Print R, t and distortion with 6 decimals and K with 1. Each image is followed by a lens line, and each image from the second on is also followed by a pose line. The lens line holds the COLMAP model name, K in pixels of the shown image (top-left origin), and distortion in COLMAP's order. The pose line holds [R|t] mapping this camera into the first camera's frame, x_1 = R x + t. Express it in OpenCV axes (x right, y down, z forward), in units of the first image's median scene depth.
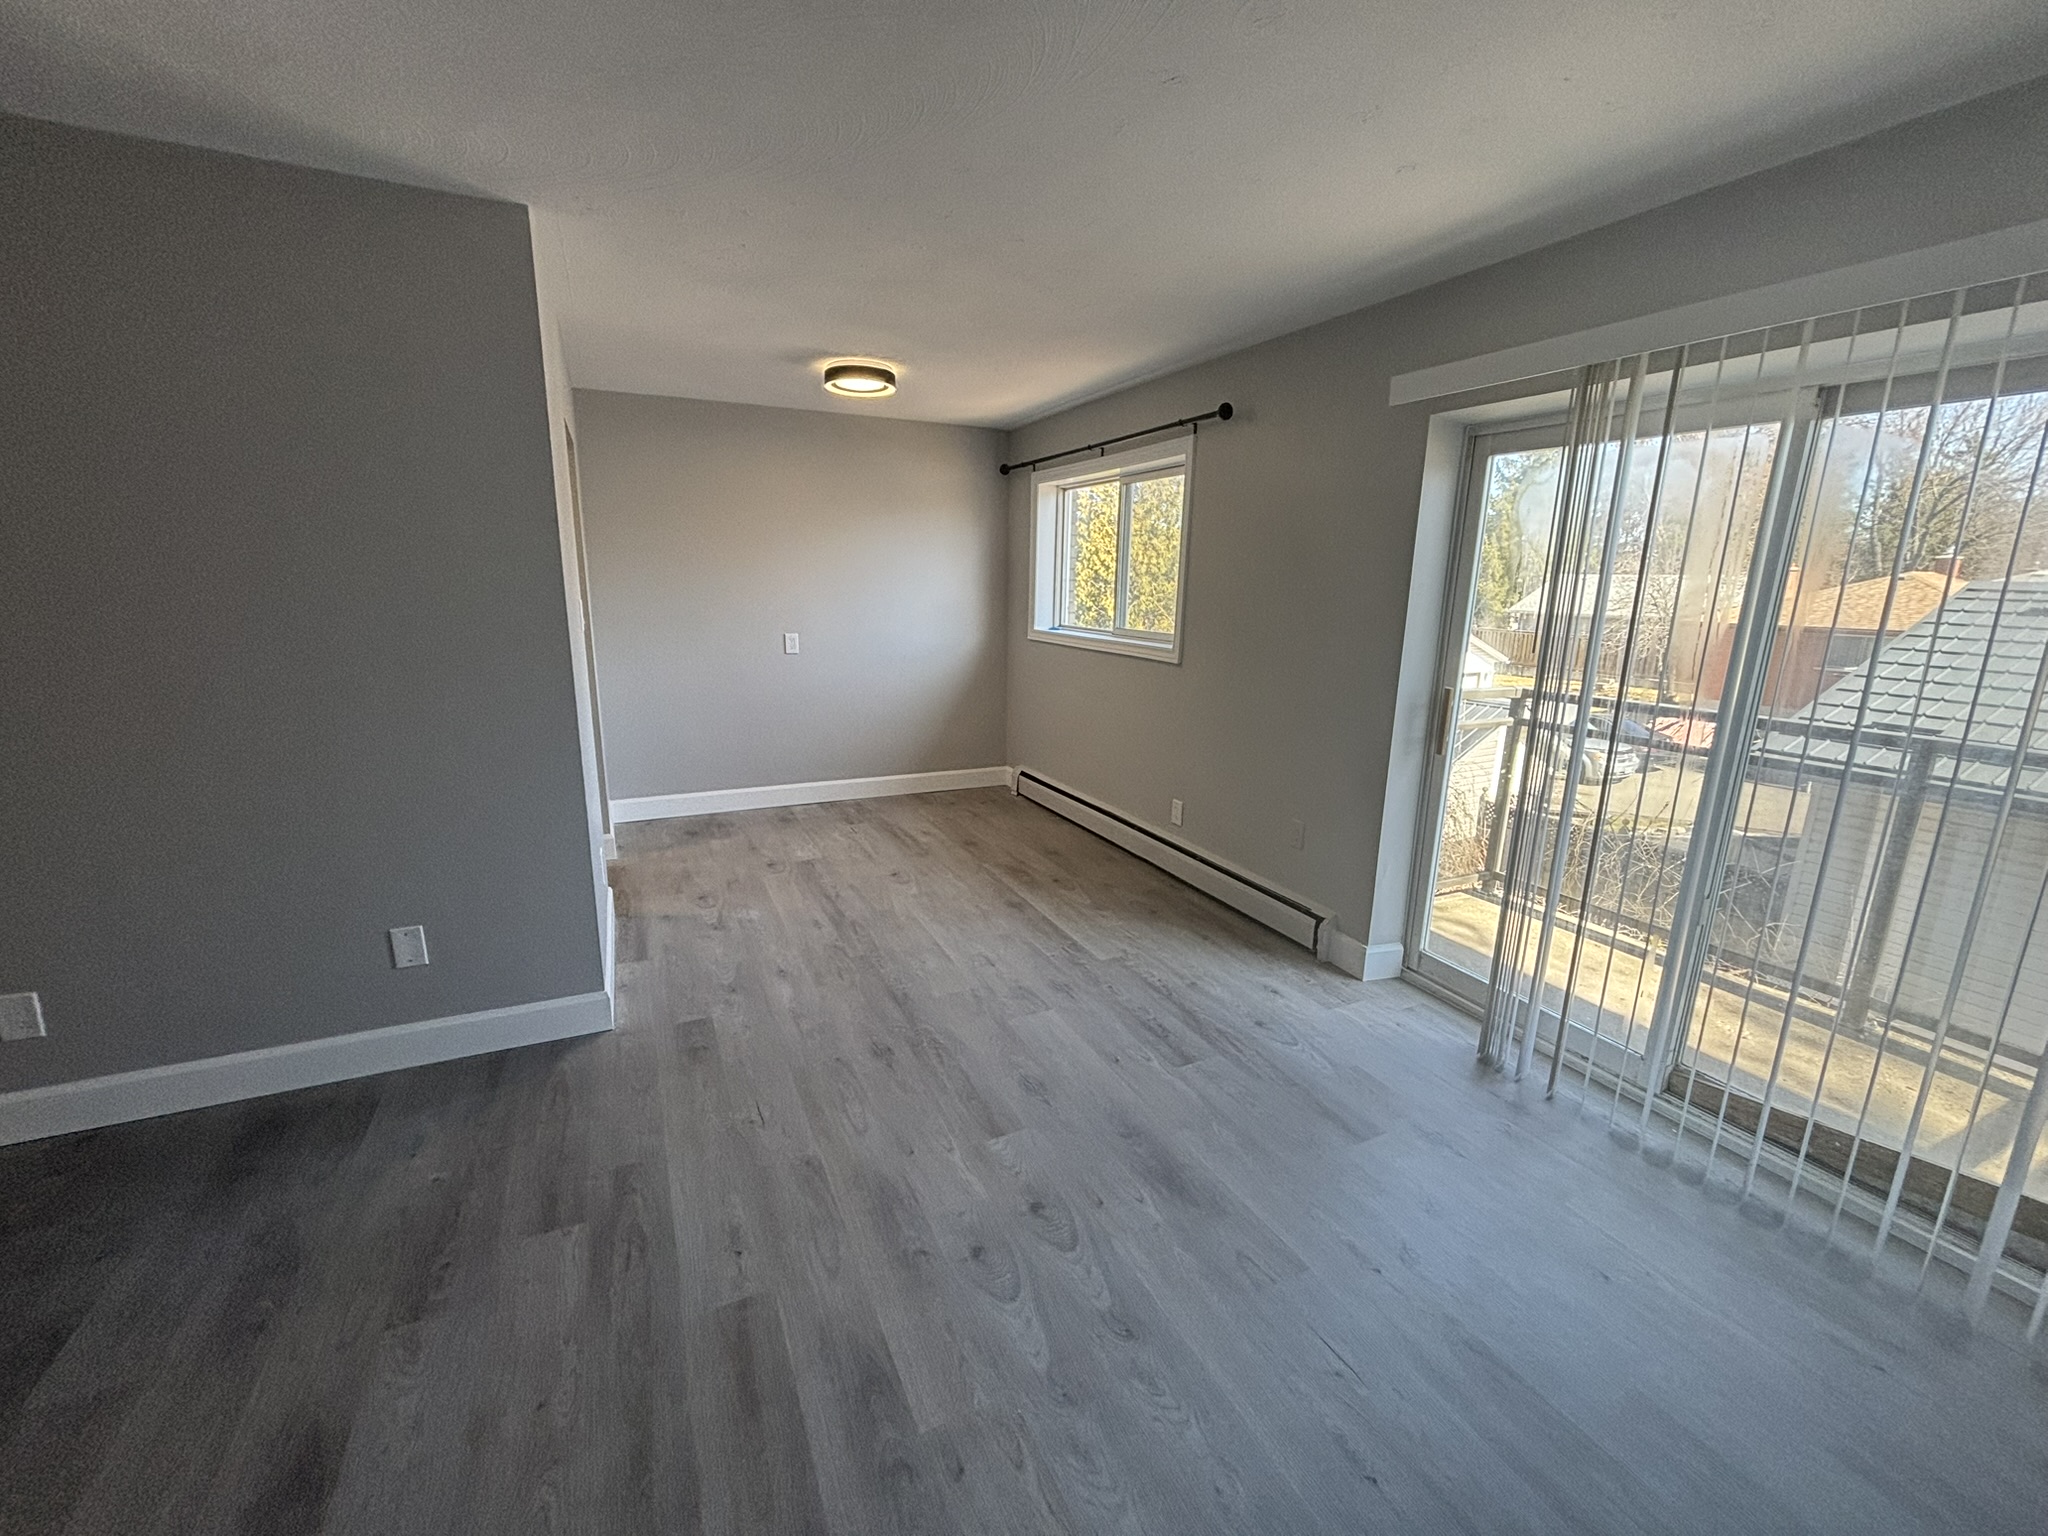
lens RADIAL K [[817.0, 0, 1018.1], [0, 817.0, 760.4], [0, 0, 1]] dist [0.003174, -0.000872]
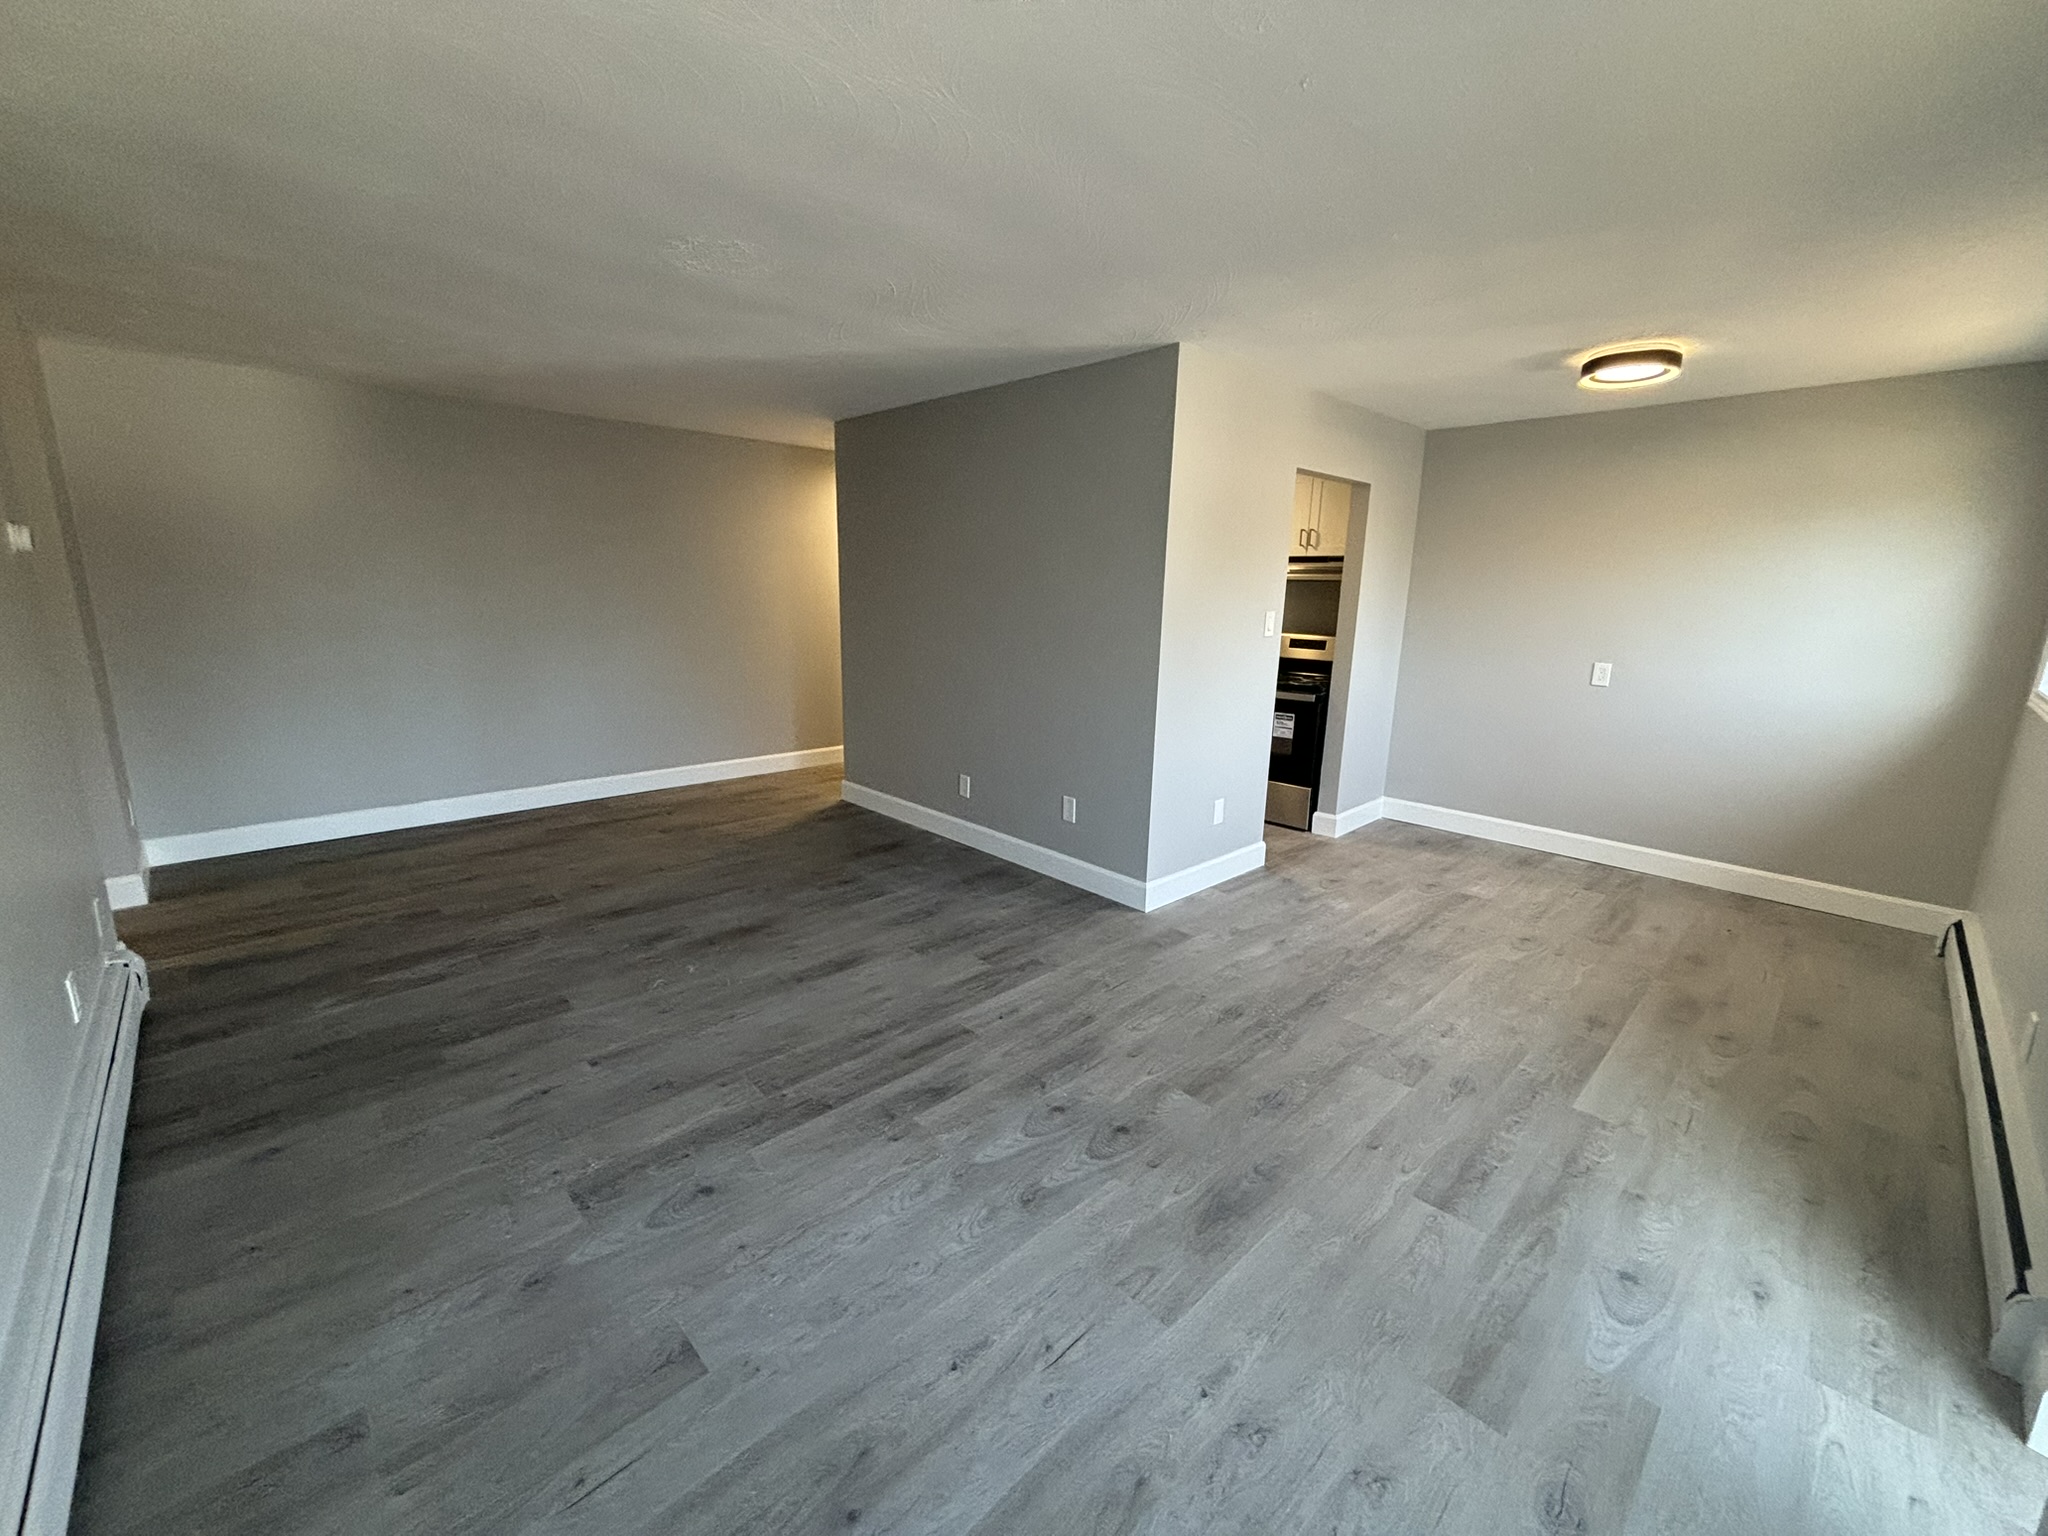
lens RADIAL K [[817.0, 0, 1023.5], [0, 817.0, 758.3], [0, 0, 1]] dist [0.003174, -0.000872]
pose [[0.323180, 0.189832, -0.927102, 0.555578], [-0.224157, 0.967150, 0.119893, -0.036632], [0.919406, 0.169070, 0.355116, 0.224498]]
